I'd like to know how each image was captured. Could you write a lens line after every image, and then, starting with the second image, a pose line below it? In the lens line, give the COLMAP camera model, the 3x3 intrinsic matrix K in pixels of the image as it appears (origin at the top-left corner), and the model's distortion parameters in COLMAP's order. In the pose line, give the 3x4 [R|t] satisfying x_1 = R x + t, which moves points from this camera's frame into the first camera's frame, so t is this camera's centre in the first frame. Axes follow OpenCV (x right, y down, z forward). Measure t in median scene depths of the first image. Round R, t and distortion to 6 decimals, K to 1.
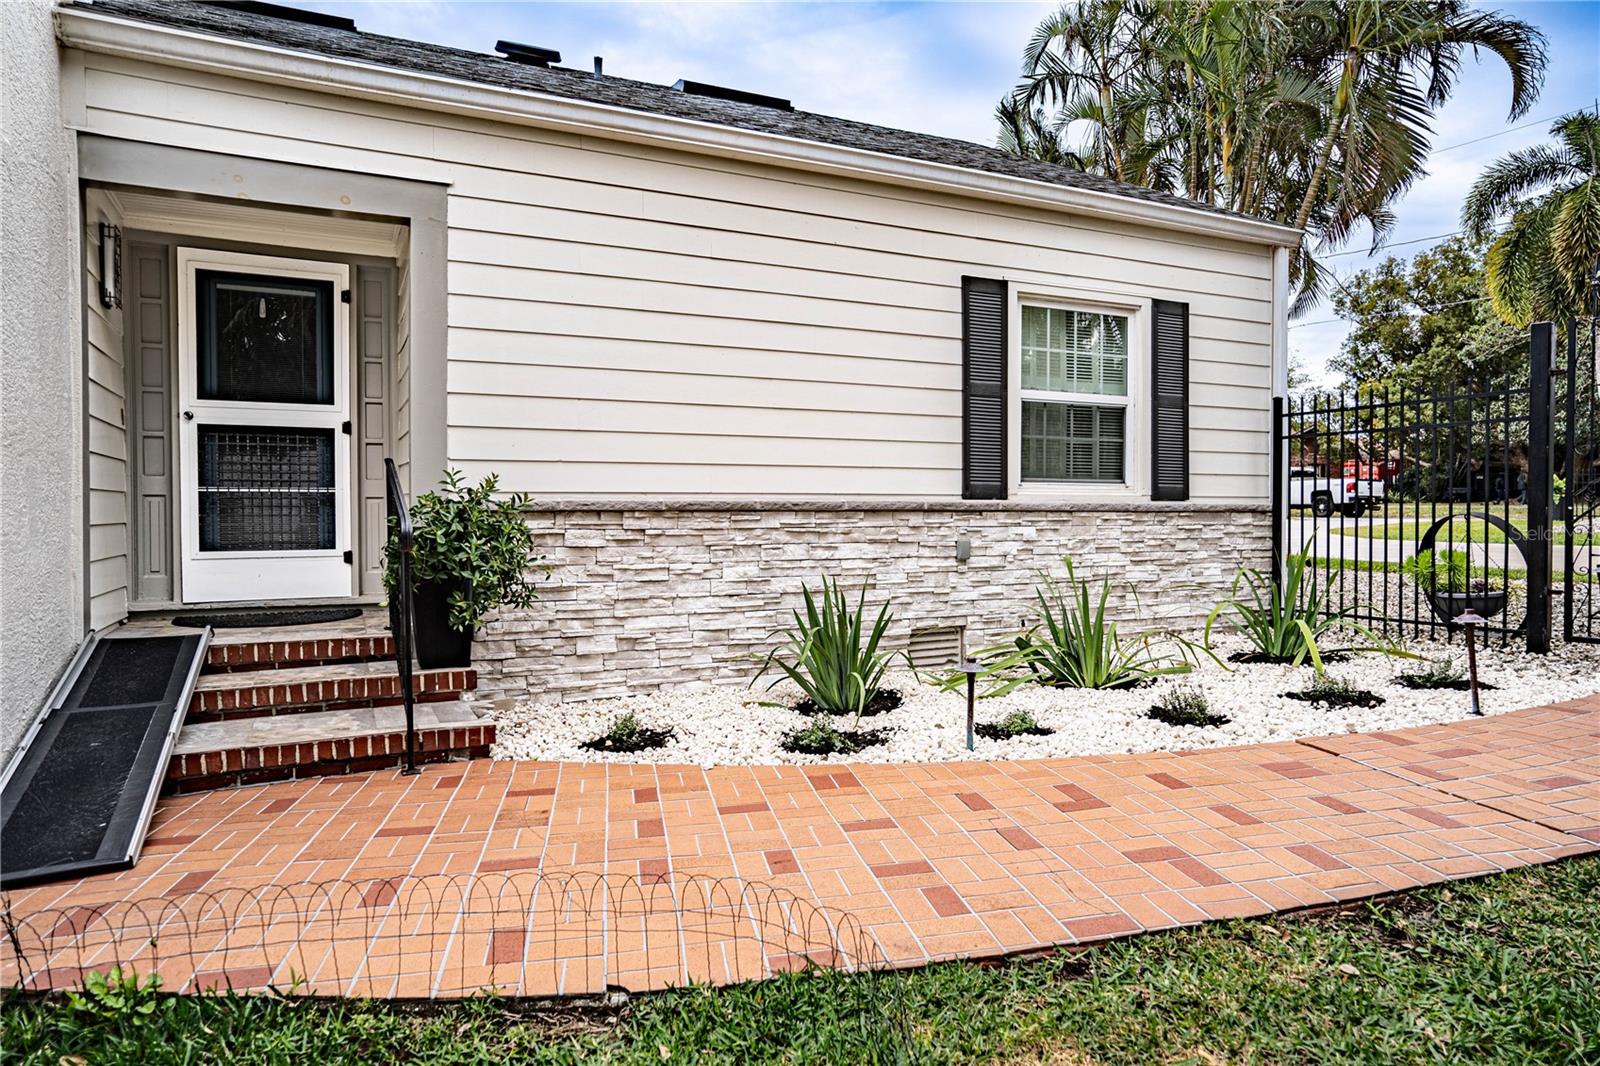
lens RADIAL K [[978.7, 0, 800.0], [0, 978.7, 533.0], [0, 0, 1]] dist [-0.042105, 0.042698]
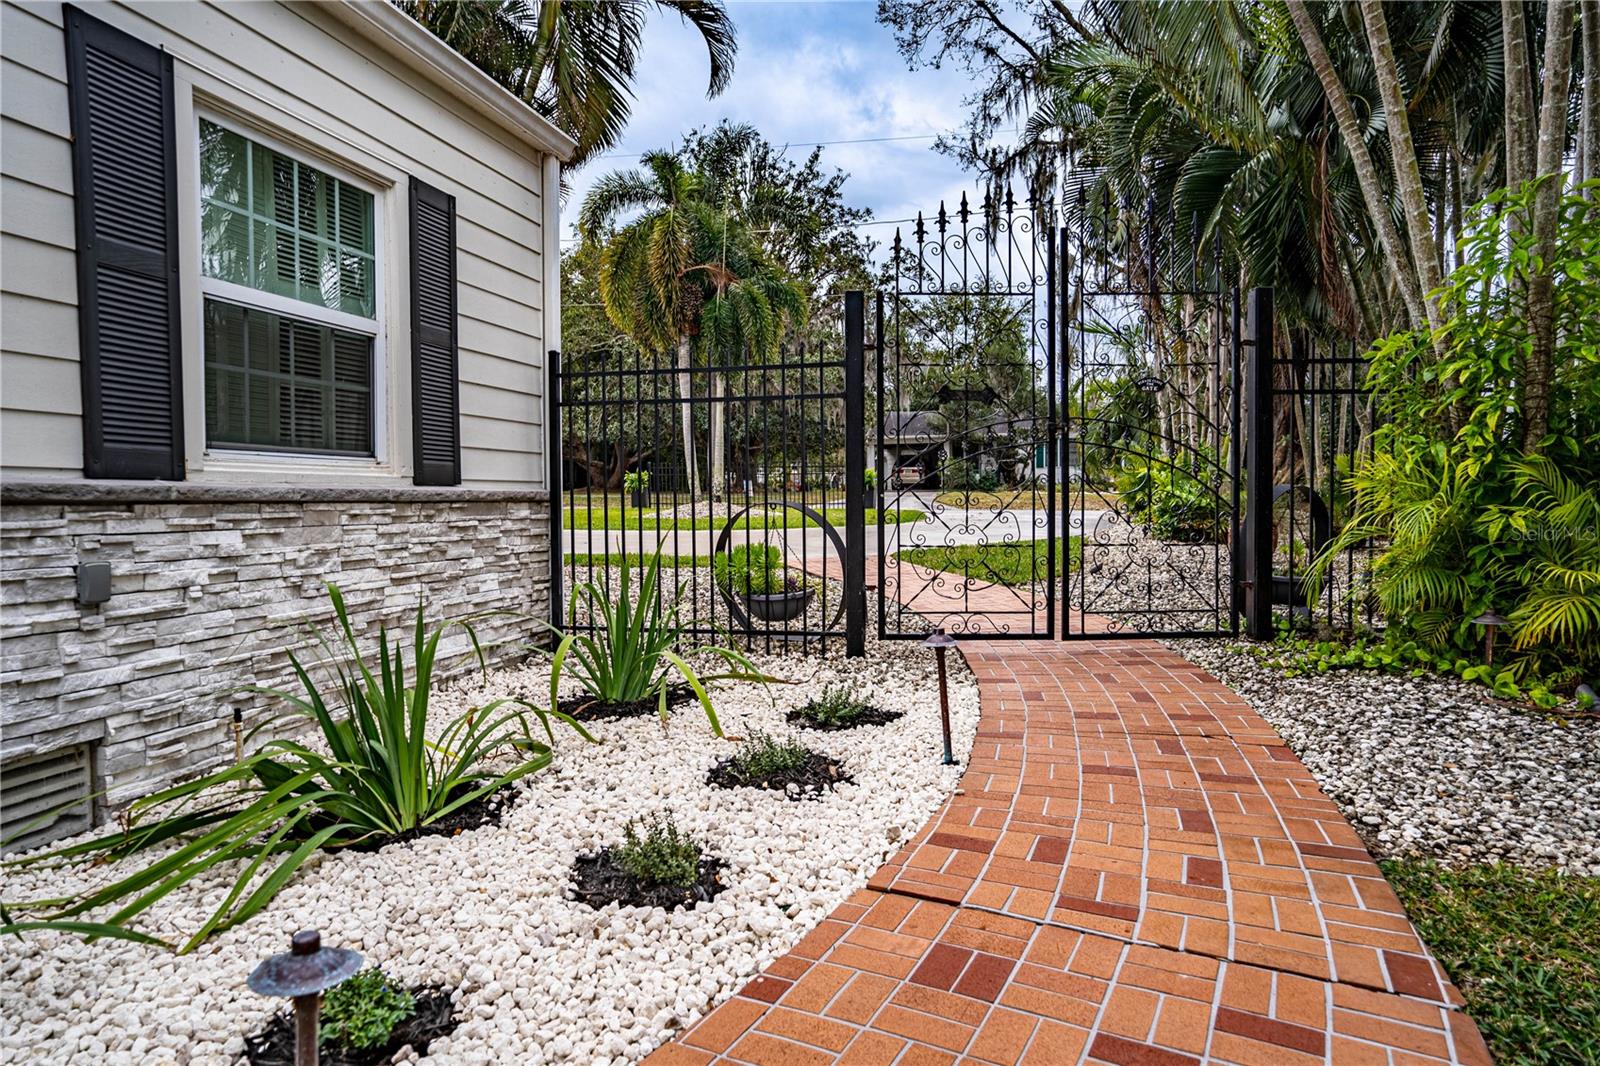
lens RADIAL K [[978.7, 0, 800.0], [0, 978.7, 533.0], [0, 0, 1]] dist [-0.042105, 0.042698]
pose [[0.630820, -0.028095, 0.775420, 0.016464], [0.019013, 0.999604, 0.020750, -0.010120], [-0.775696, 0.001654, 0.631104, 0.401680]]
